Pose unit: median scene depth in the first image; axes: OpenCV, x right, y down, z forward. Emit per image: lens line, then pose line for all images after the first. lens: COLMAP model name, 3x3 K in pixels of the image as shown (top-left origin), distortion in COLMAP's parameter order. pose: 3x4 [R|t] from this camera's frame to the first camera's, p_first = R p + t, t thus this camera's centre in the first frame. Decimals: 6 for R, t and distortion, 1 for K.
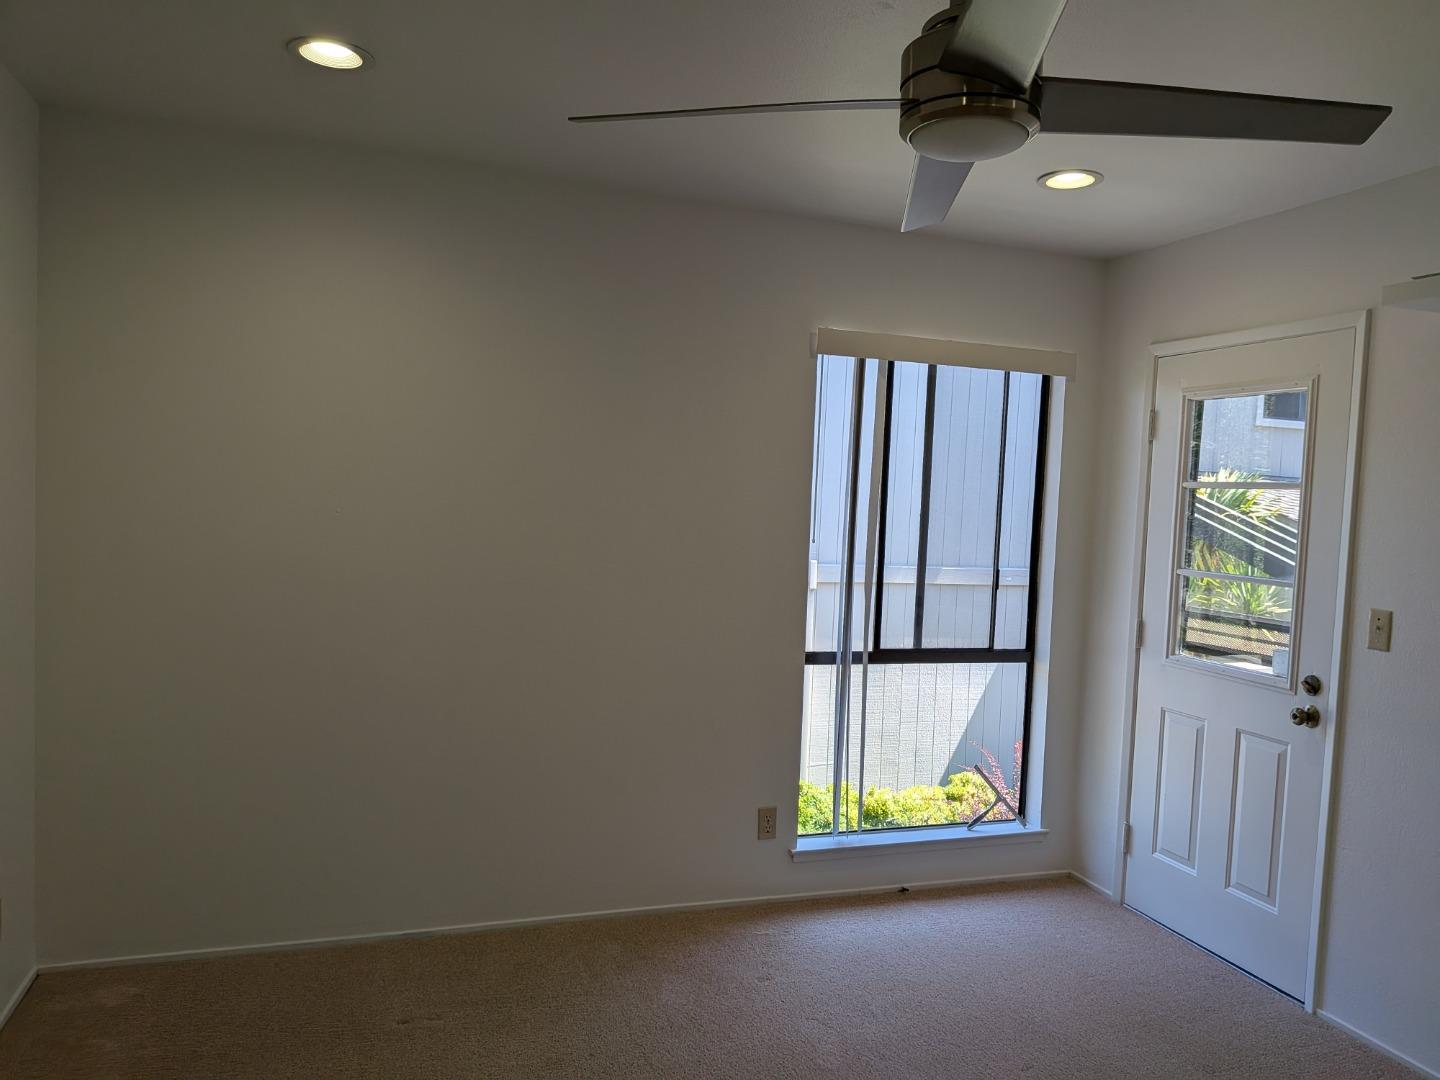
lens RADIAL K [[1055.7, 0, 726.3], [0, 1055.7, 550.1], [0, 0, 1]] dist [0.081649, -0.130862]
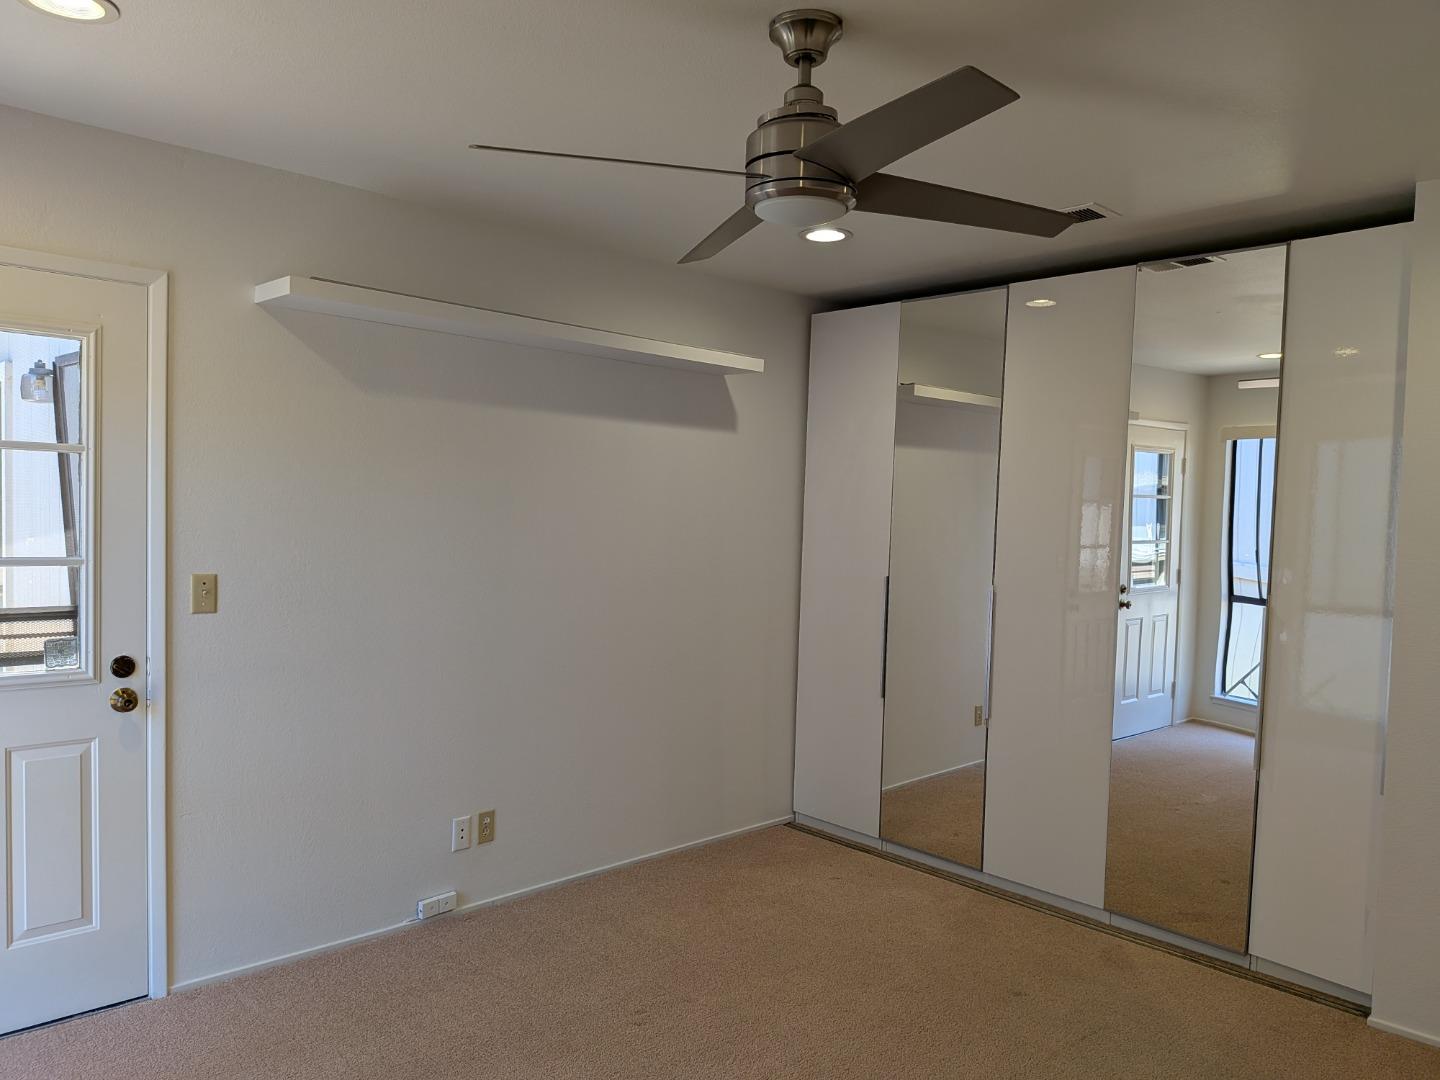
lens RADIAL K [[1055.7, 0, 726.3], [0, 1055.7, 550.1], [0, 0, 1]] dist [0.081649, -0.130862]
pose [[-0.433032, -0.094629, 0.896398, -0.421236], [-0.004835, 0.994704, 0.102671, -0.060386], [-0.901366, 0.040125, -0.431196, 0.784423]]
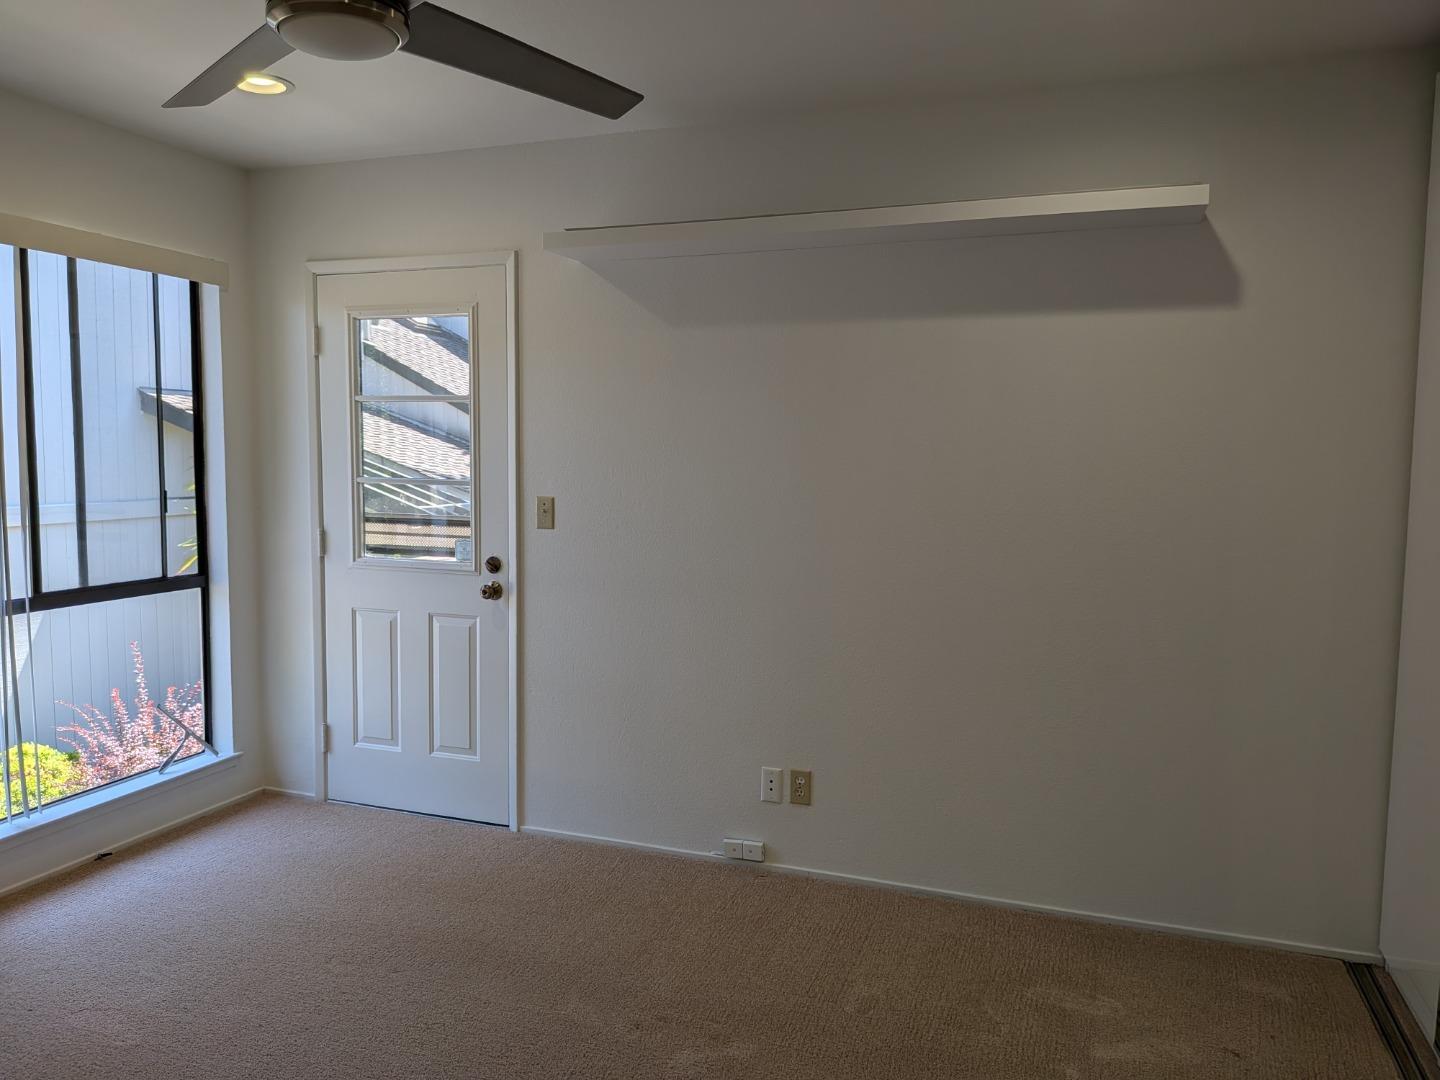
lens RADIAL K [[1059.5, 0, 712.1], [0, 1059.5, 538.1], [0, 0, 1]] dist [0.081568, -0.146506]
pose [[0.635714, -0.098441, 0.765622, -0.176363], [0.056600, 0.995110, 0.080952, 0.011594], [-0.769847, -0.008128, 0.638177, 0.041149]]
